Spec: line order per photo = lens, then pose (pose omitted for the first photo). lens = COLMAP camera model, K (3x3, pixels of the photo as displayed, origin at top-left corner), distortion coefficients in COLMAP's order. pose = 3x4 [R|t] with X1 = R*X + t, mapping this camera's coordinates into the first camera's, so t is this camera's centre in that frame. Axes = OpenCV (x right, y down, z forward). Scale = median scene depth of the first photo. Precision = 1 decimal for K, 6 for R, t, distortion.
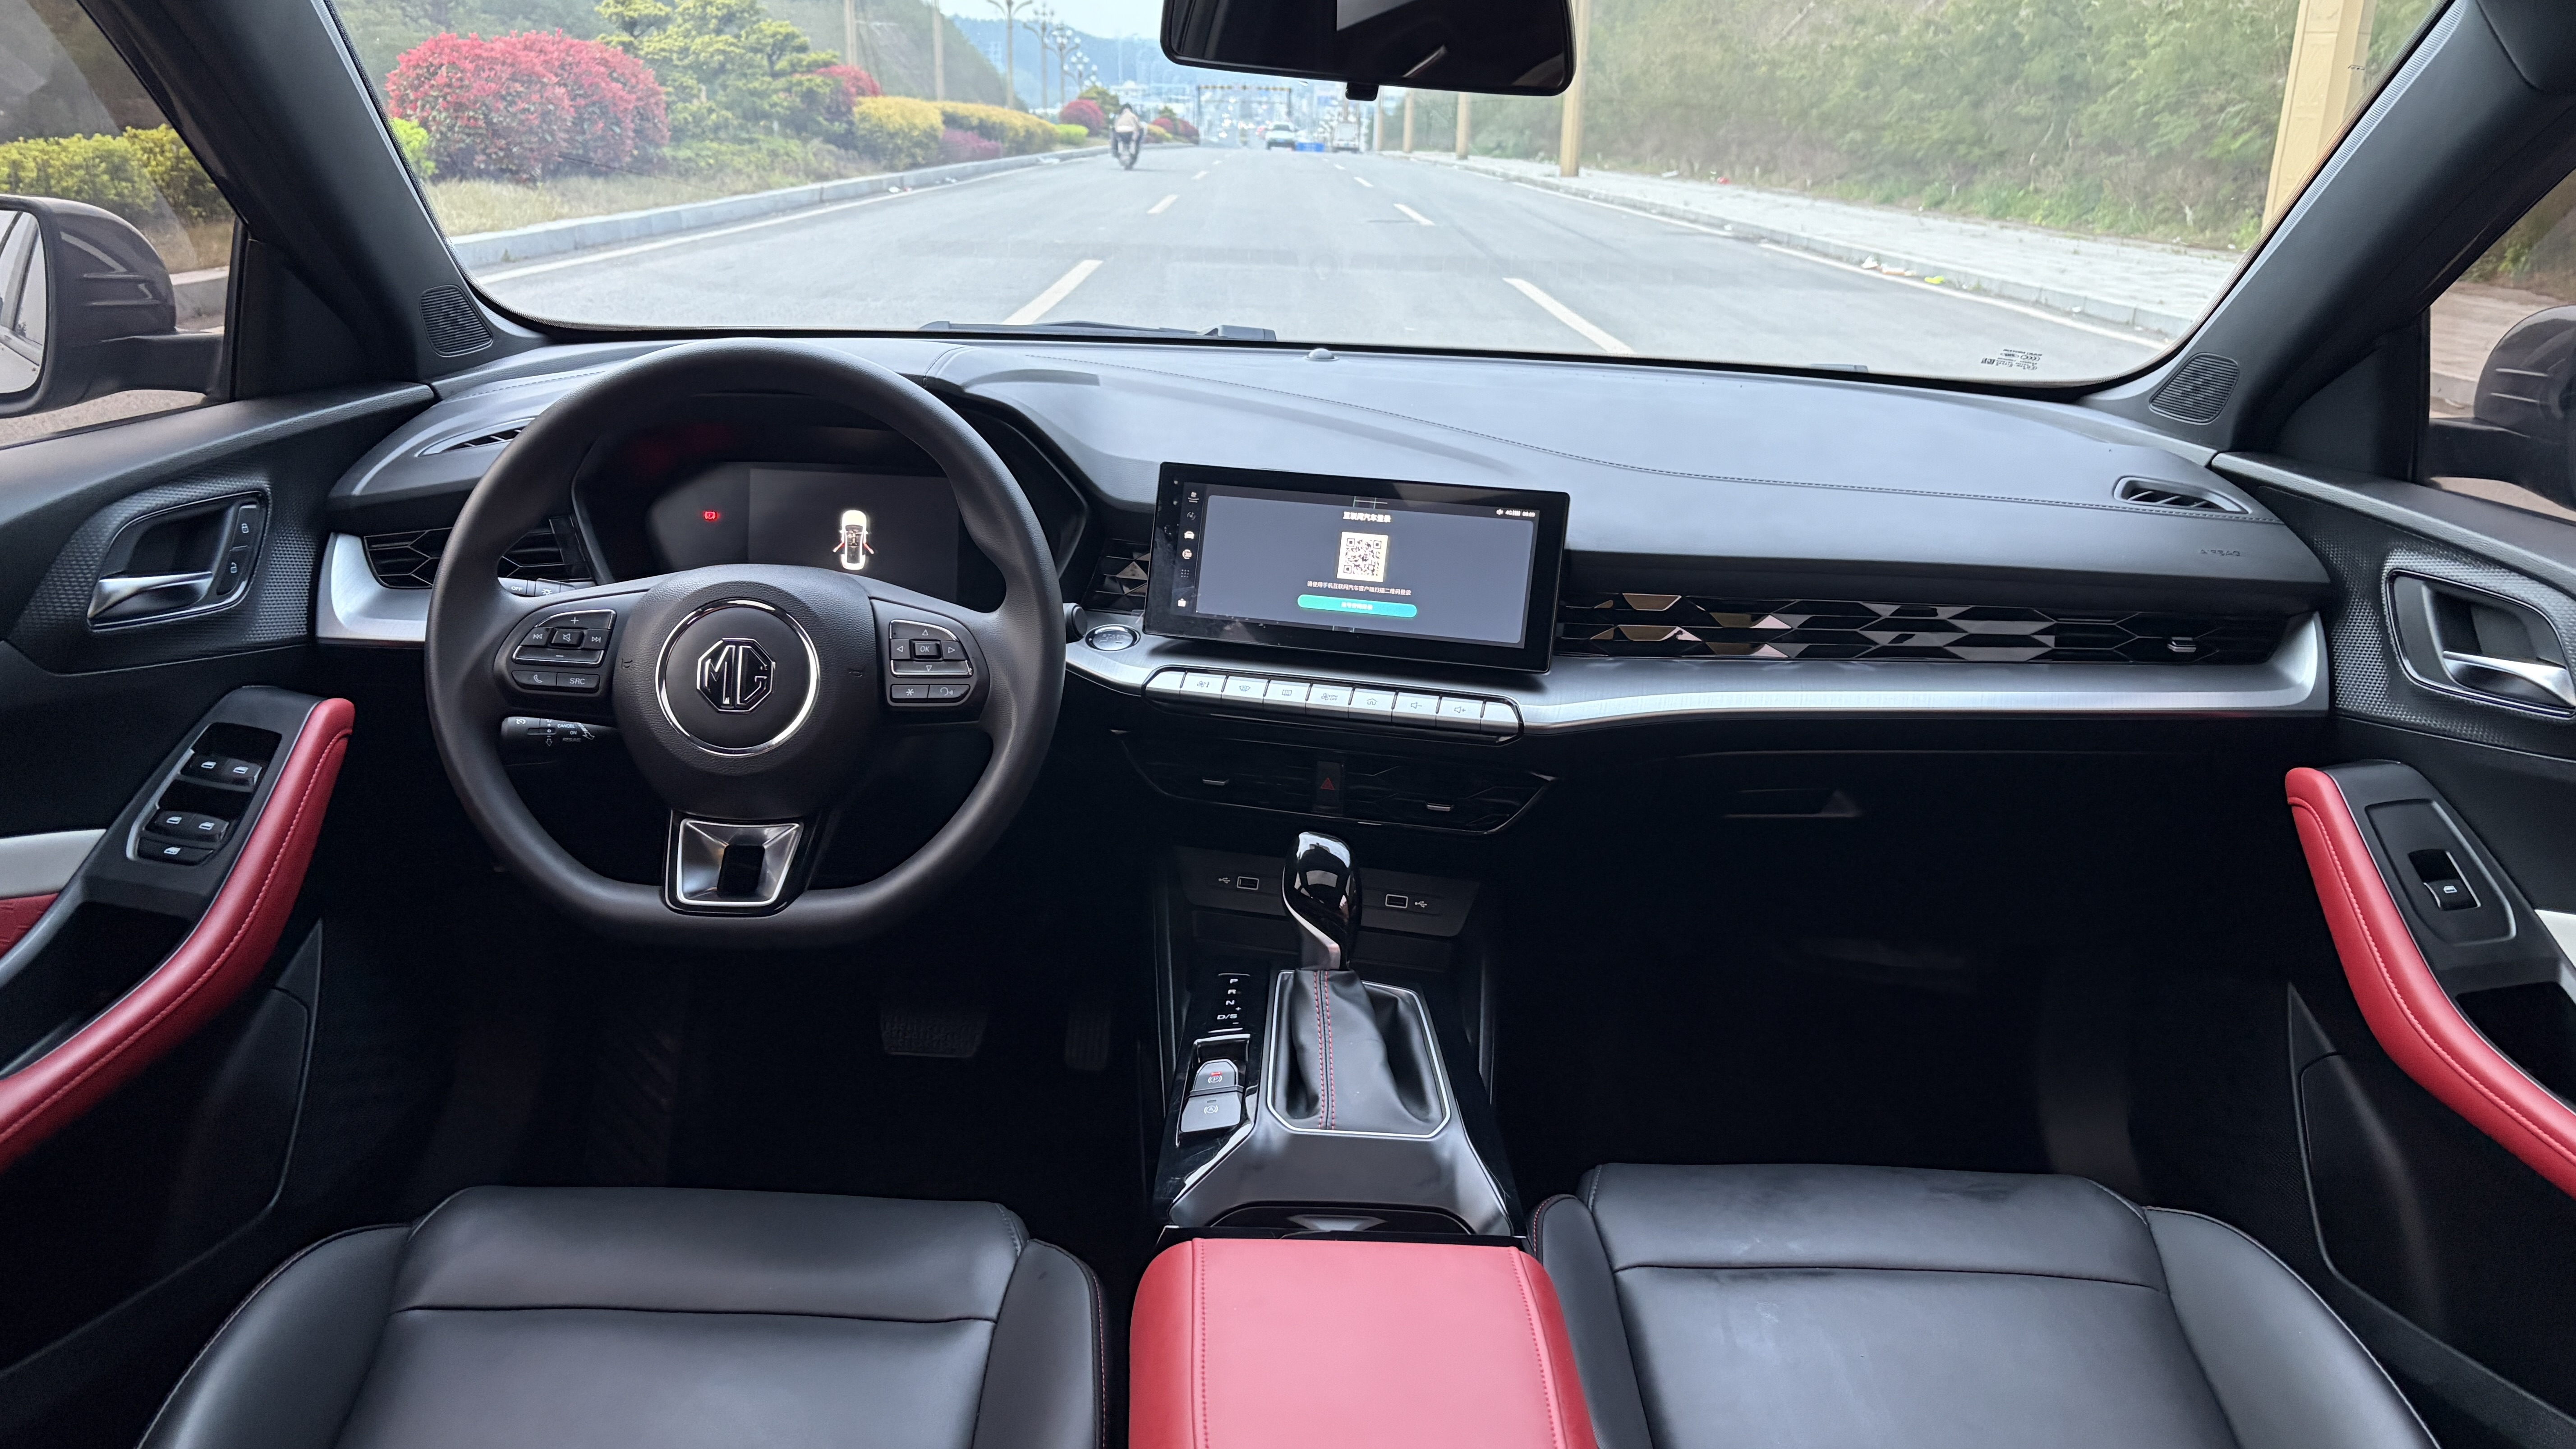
lens RADIAL K [[1936.8, 0, 1288.0], [0, 1936.8, 724.5], [0, 0, 1]] dist [0.037301, -0.004904]
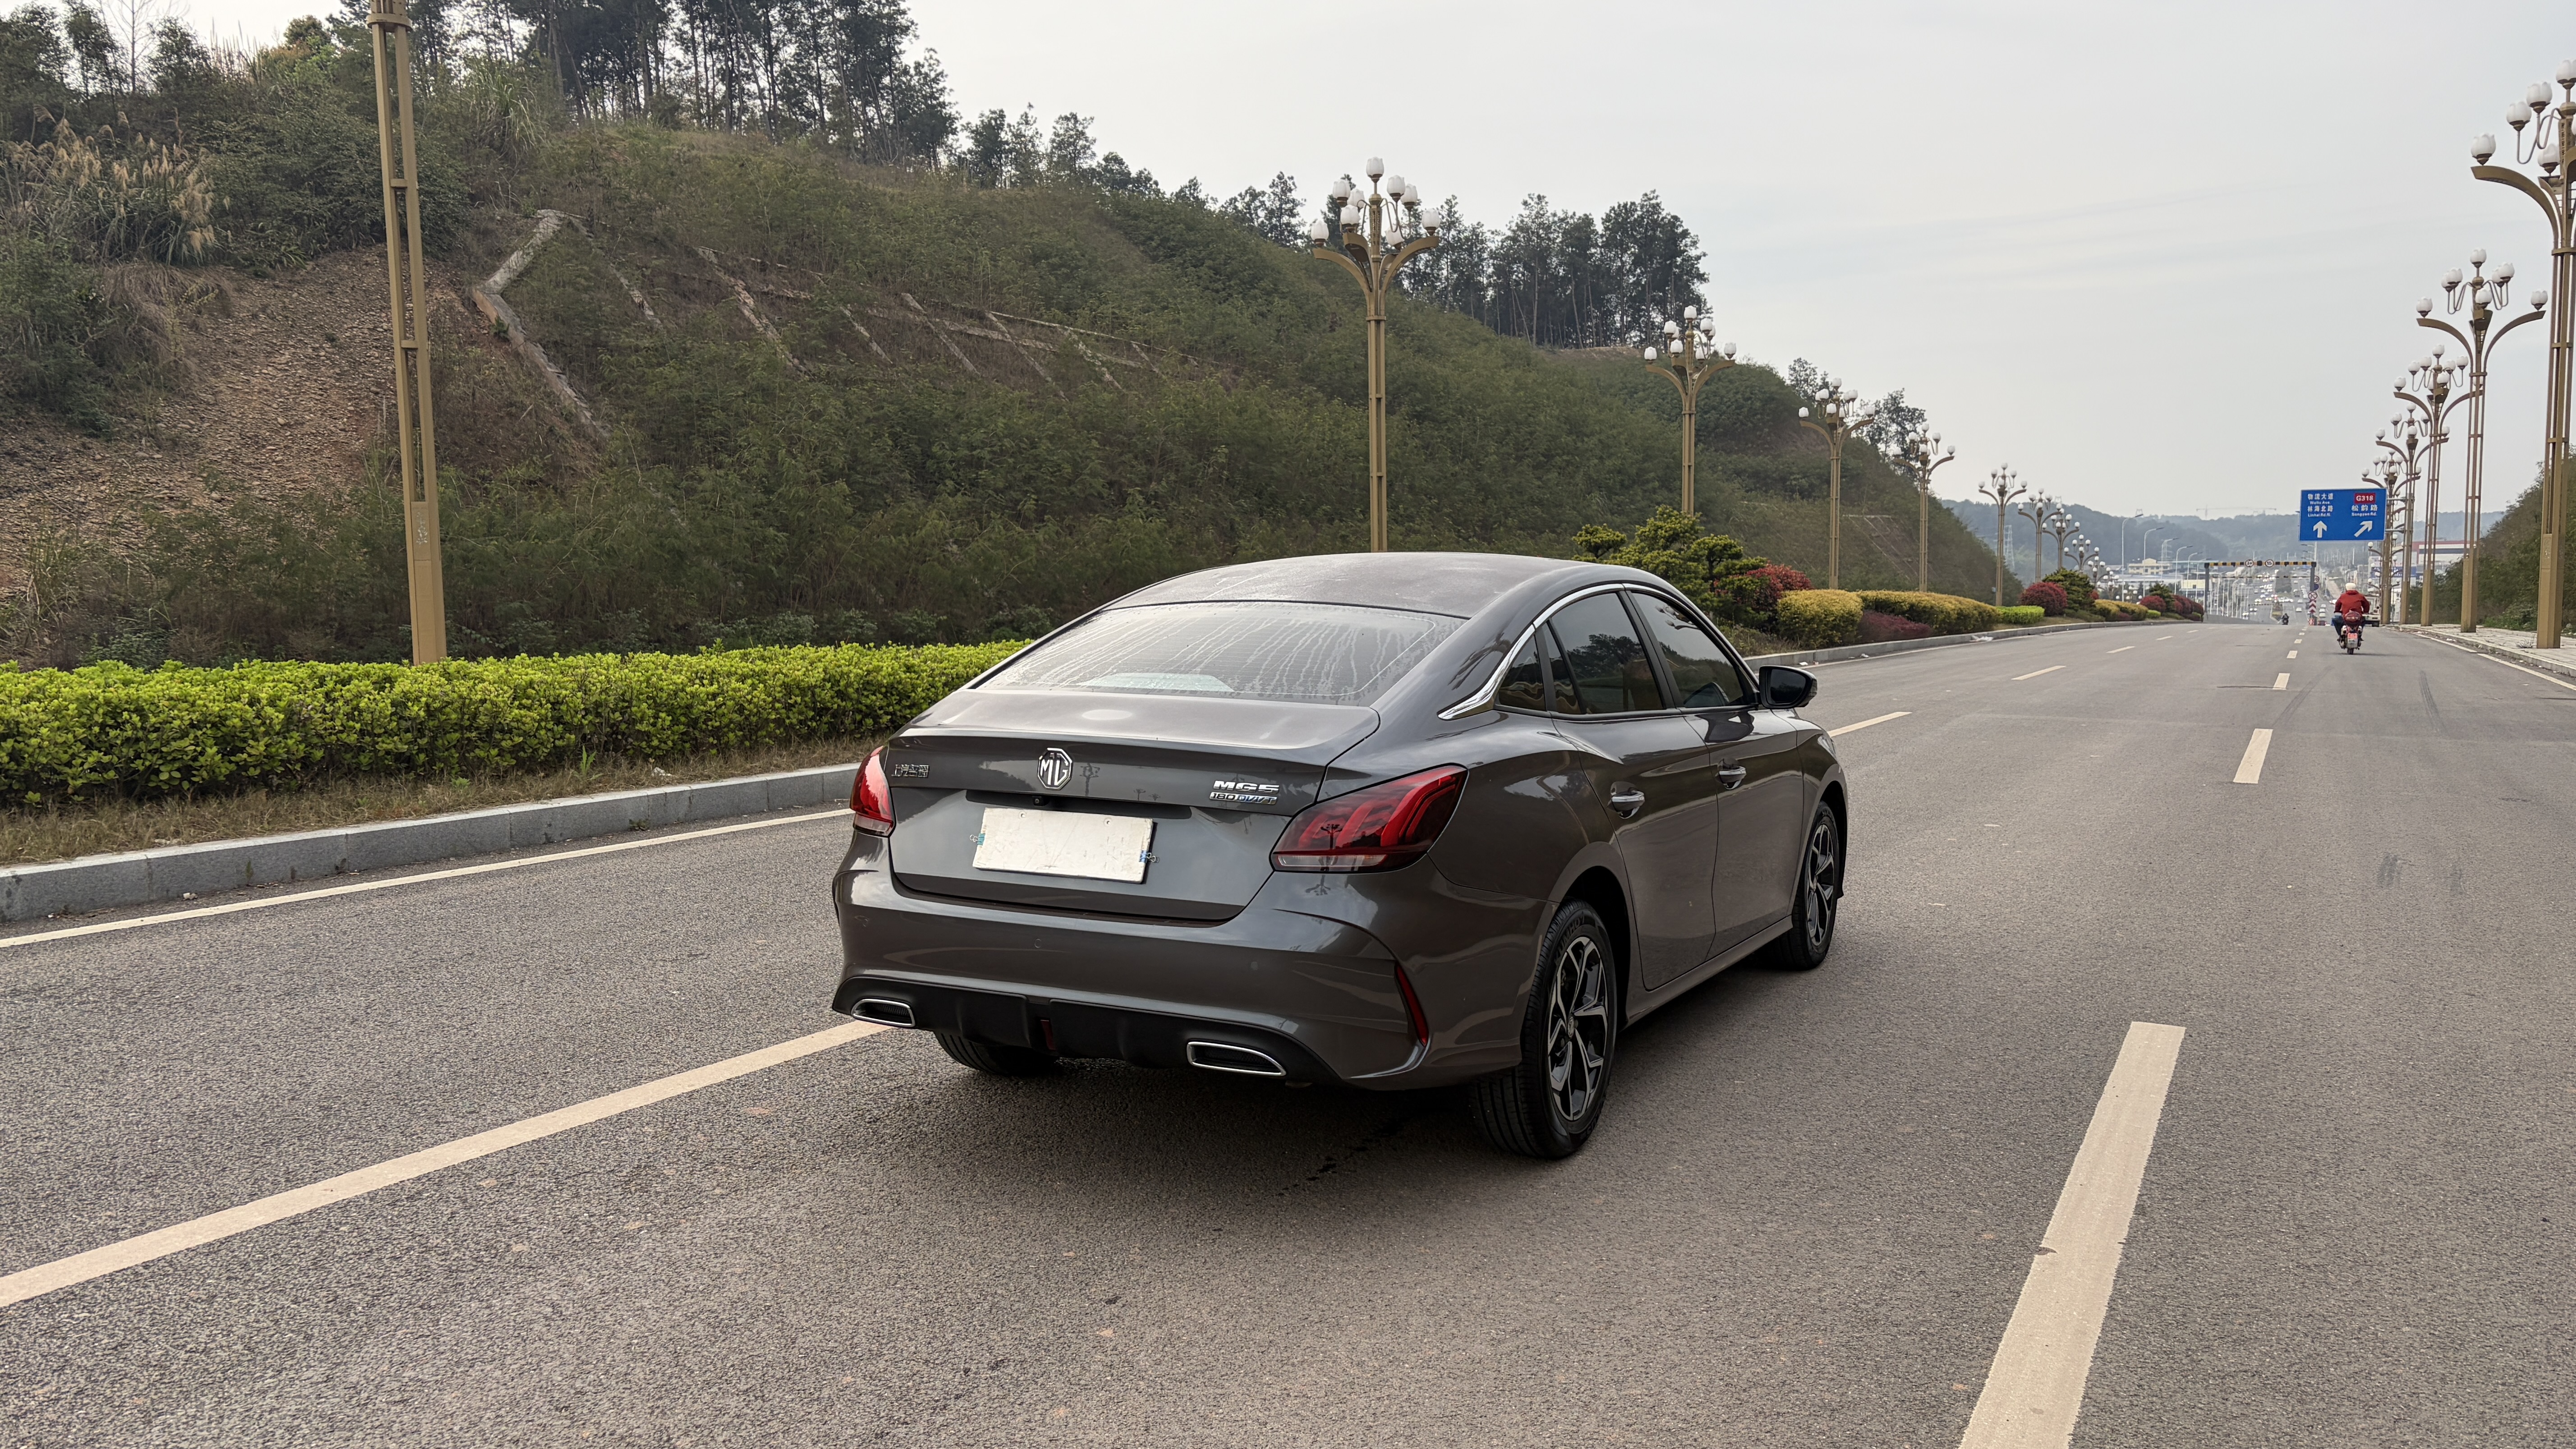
lens RADIAL K [[1953.7, 0, 1291.5], [0, 1953.7, 744.8], [0, 0, 1]] dist [0.007116, -0.000211]
pose [[0.881554, 0.013346, -0.471894, 1.579960], [-0.120352, 0.972925, -0.197315, 0.901360], [0.456484, 0.230737, 0.859292, -3.056011]]
